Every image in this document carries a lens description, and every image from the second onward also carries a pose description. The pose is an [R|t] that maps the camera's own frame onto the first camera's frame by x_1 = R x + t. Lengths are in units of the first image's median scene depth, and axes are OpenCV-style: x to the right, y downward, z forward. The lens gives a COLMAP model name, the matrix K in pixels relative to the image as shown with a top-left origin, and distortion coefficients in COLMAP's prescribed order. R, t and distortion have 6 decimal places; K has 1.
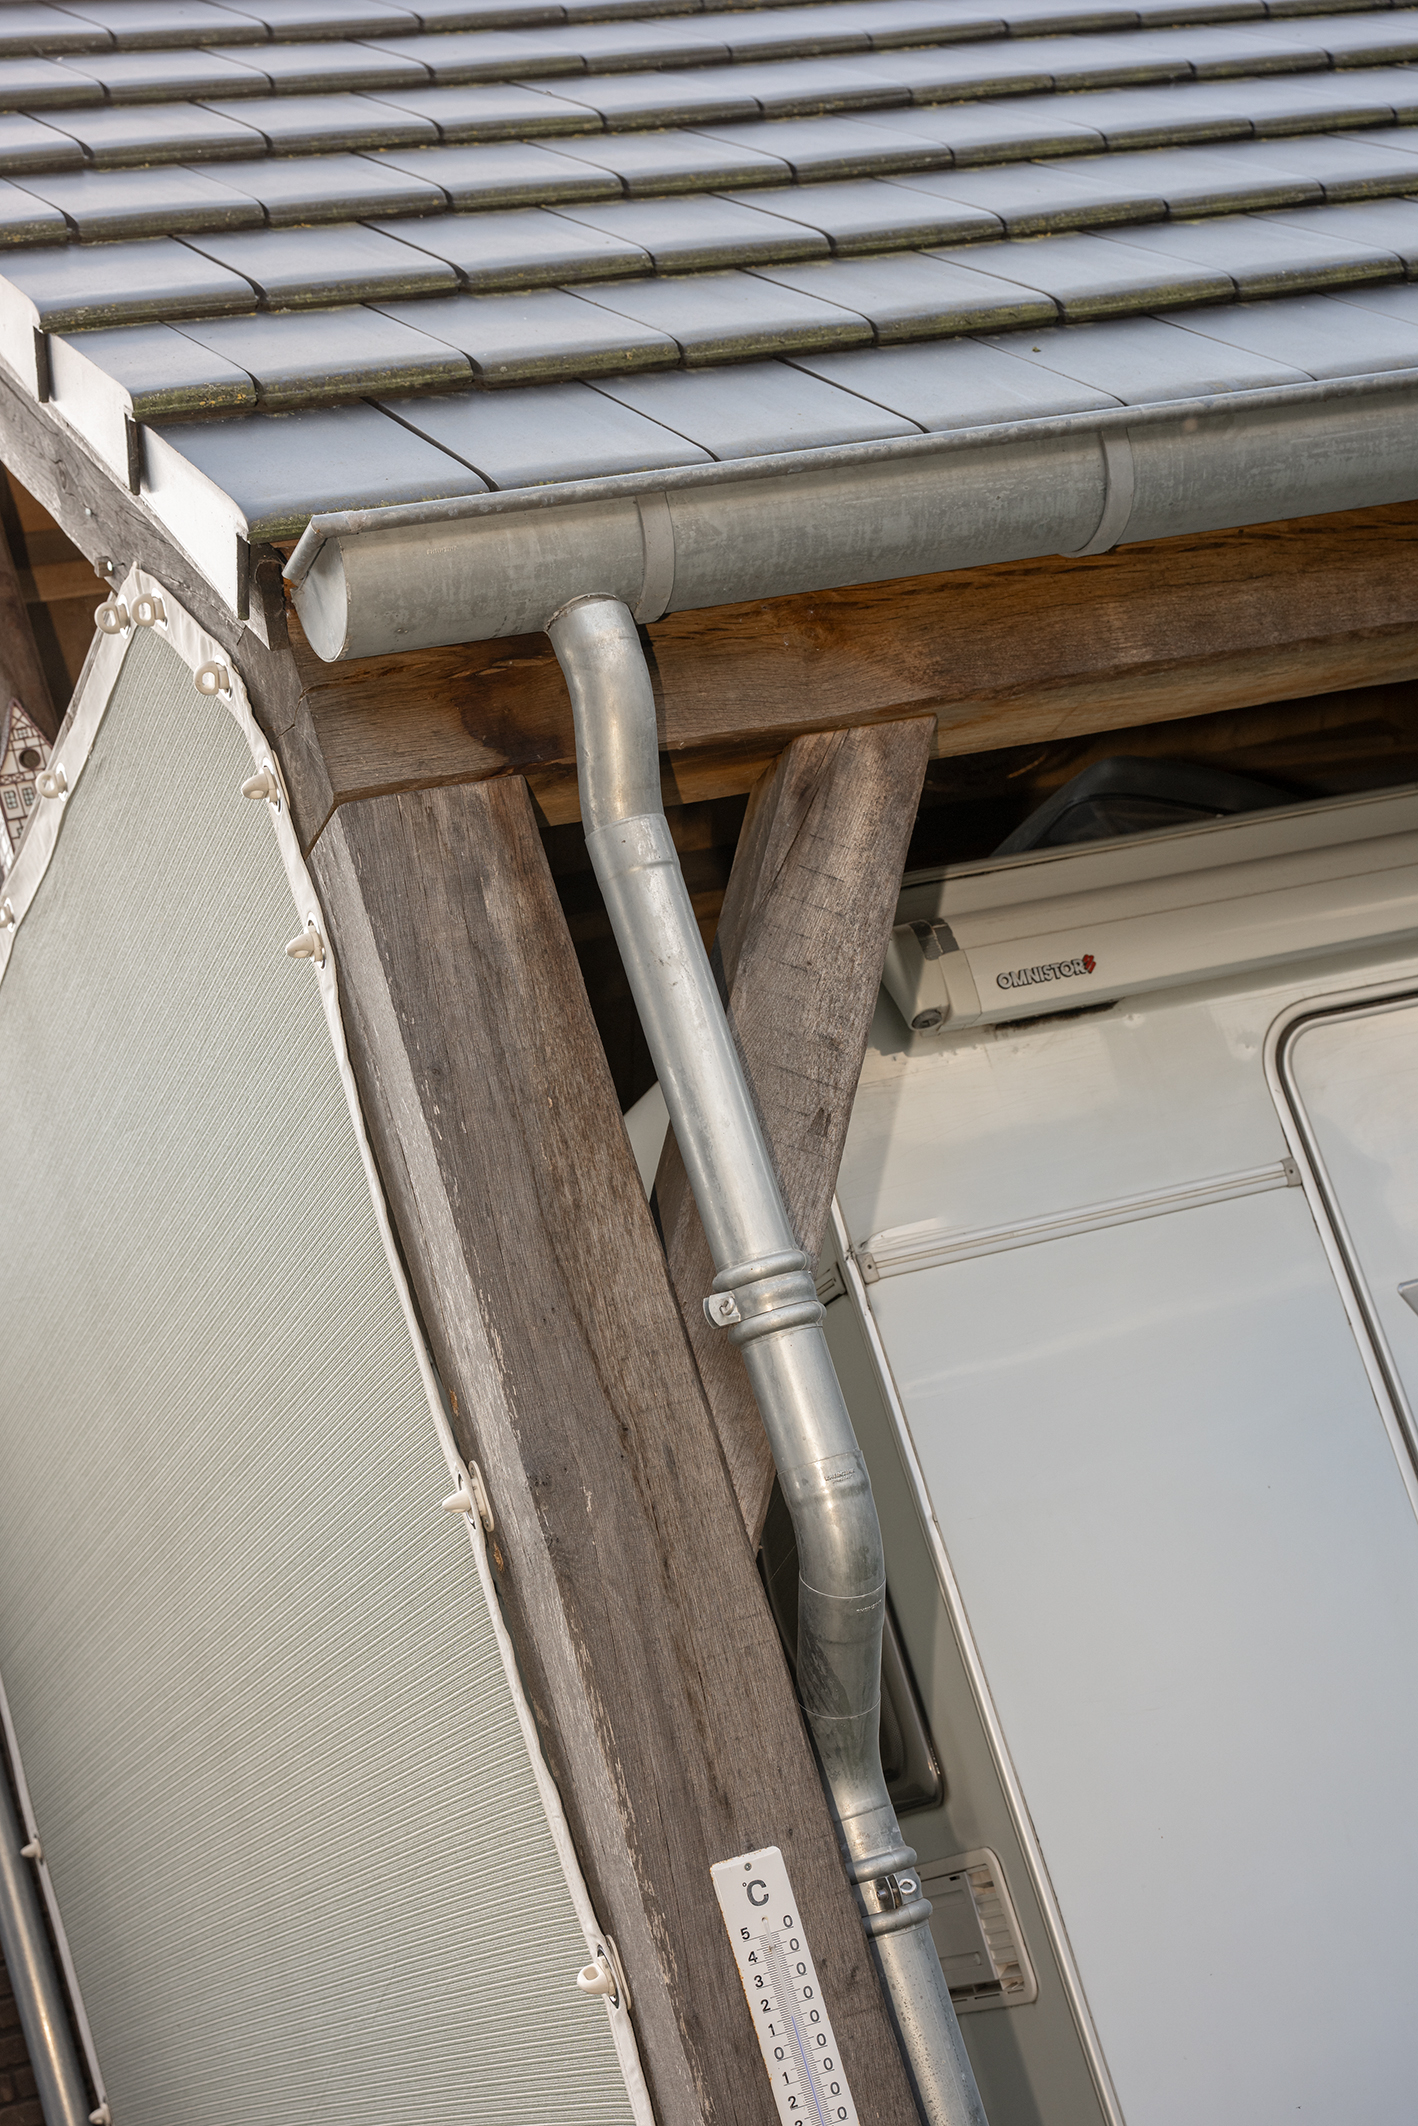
lens RADIAL K [[3394.8, 0, 710.0], [0, 3394.8, 1063.0], [0, 0, 1]] dist [0.021543, 0.000000]
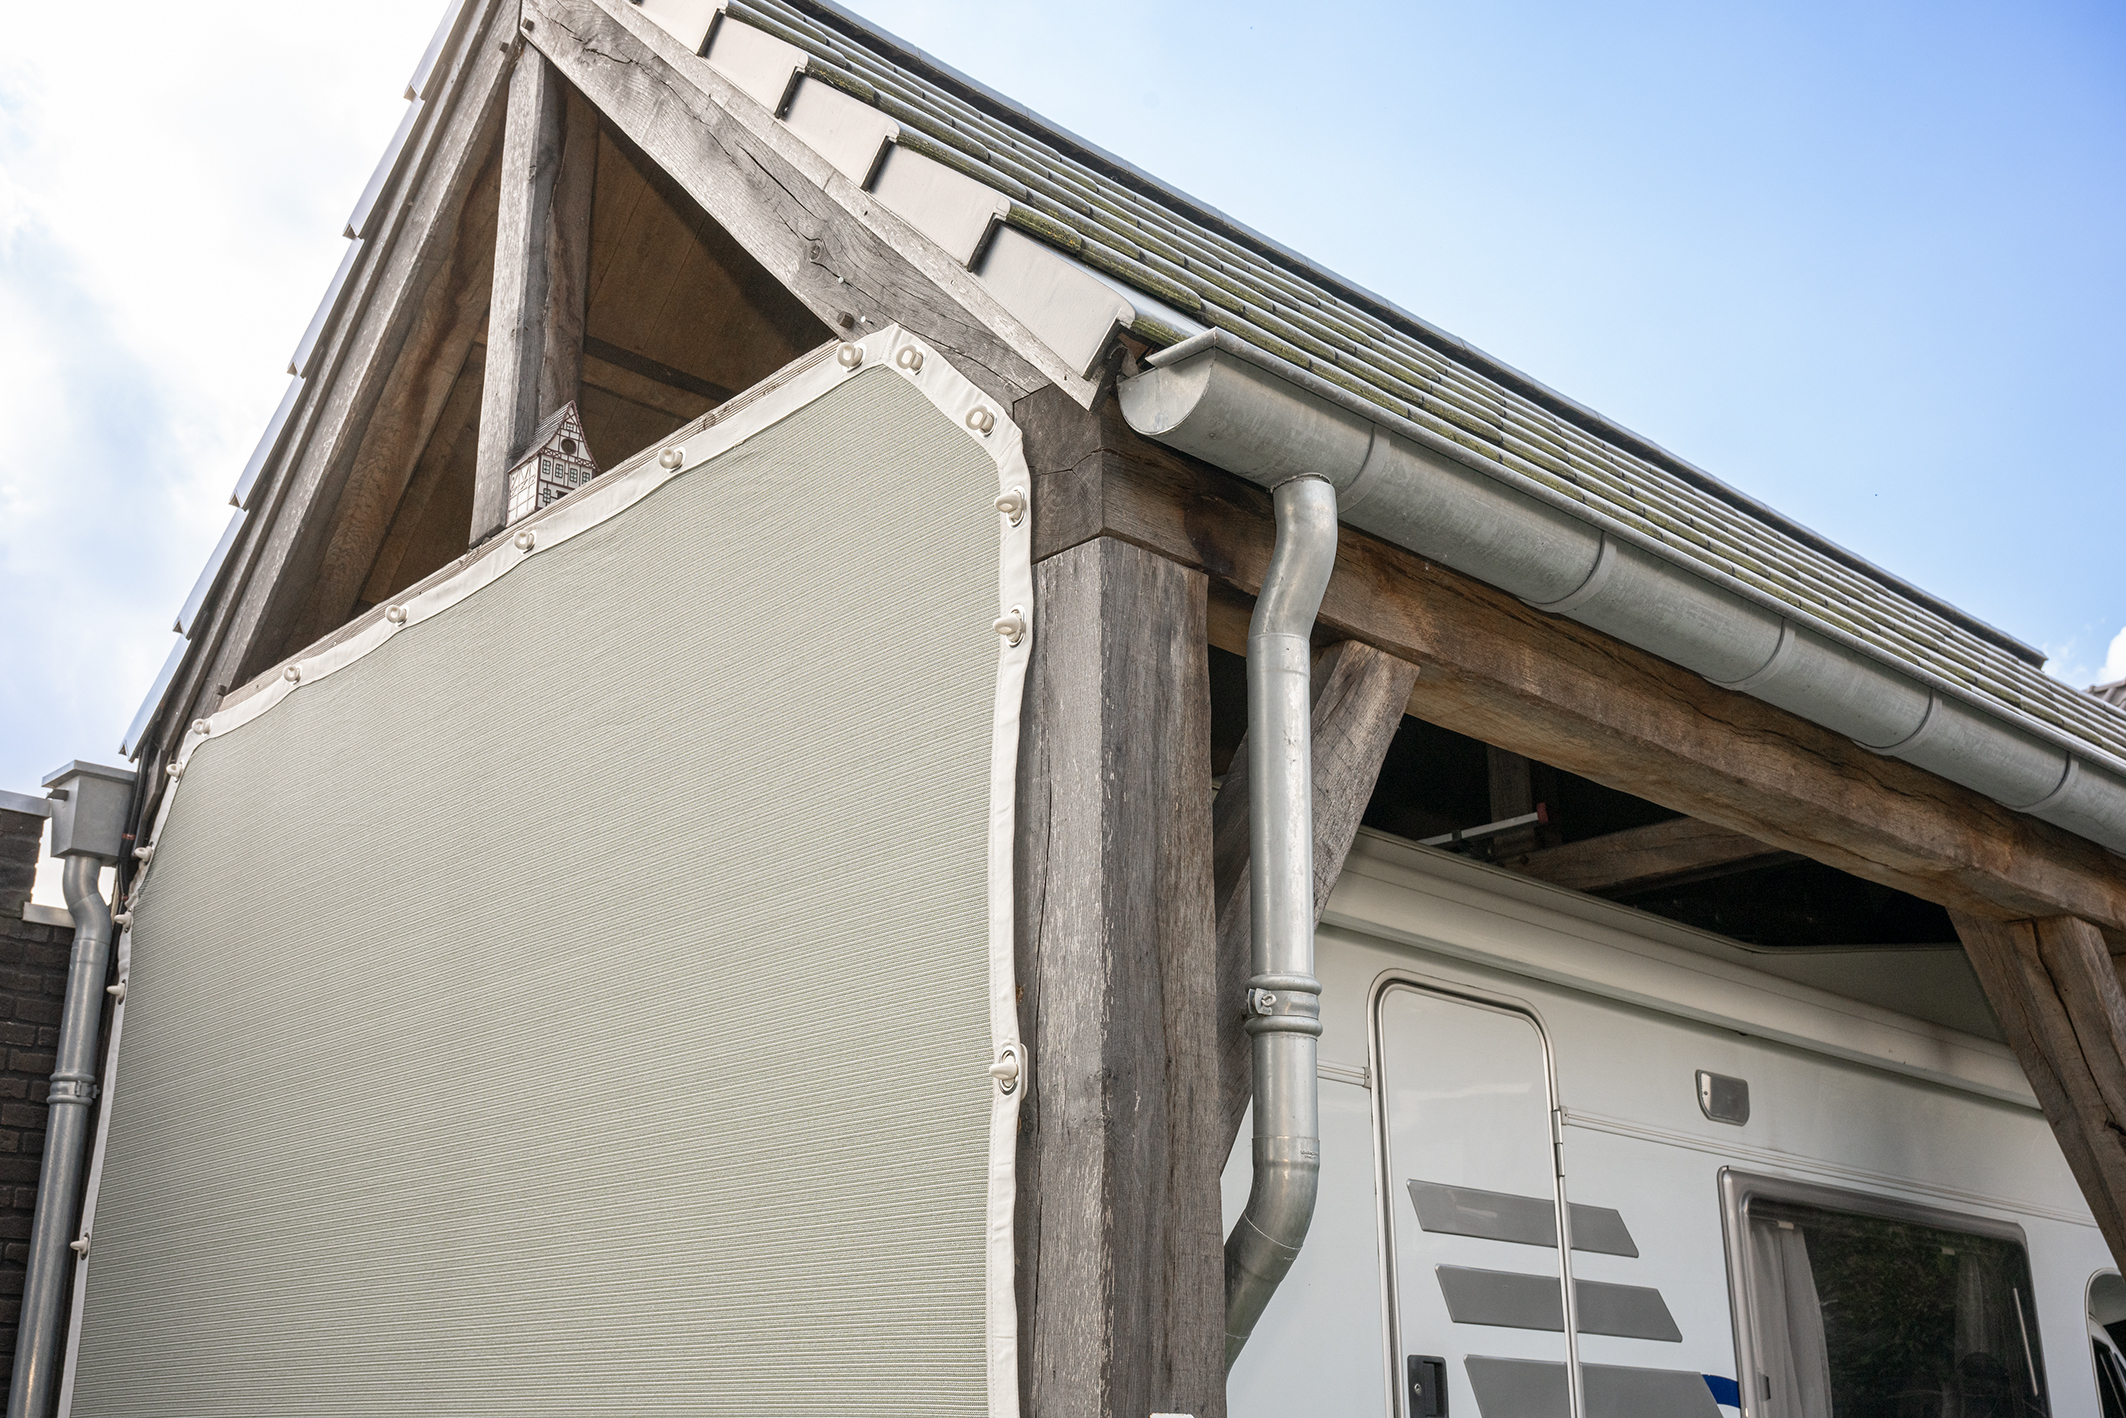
lens RADIAL K [[2189.0, 0, 1059.9], [0, 2189.0, 711.0], [0, 0, 1]] dist [0.008851, 0.000000]
pose [[0.878816, 0.402326, 0.256545, -0.314175], [-0.358134, 0.911437, -0.202540, 0.163158], [-0.315312, 0.086118, 0.945073, 0.212289]]
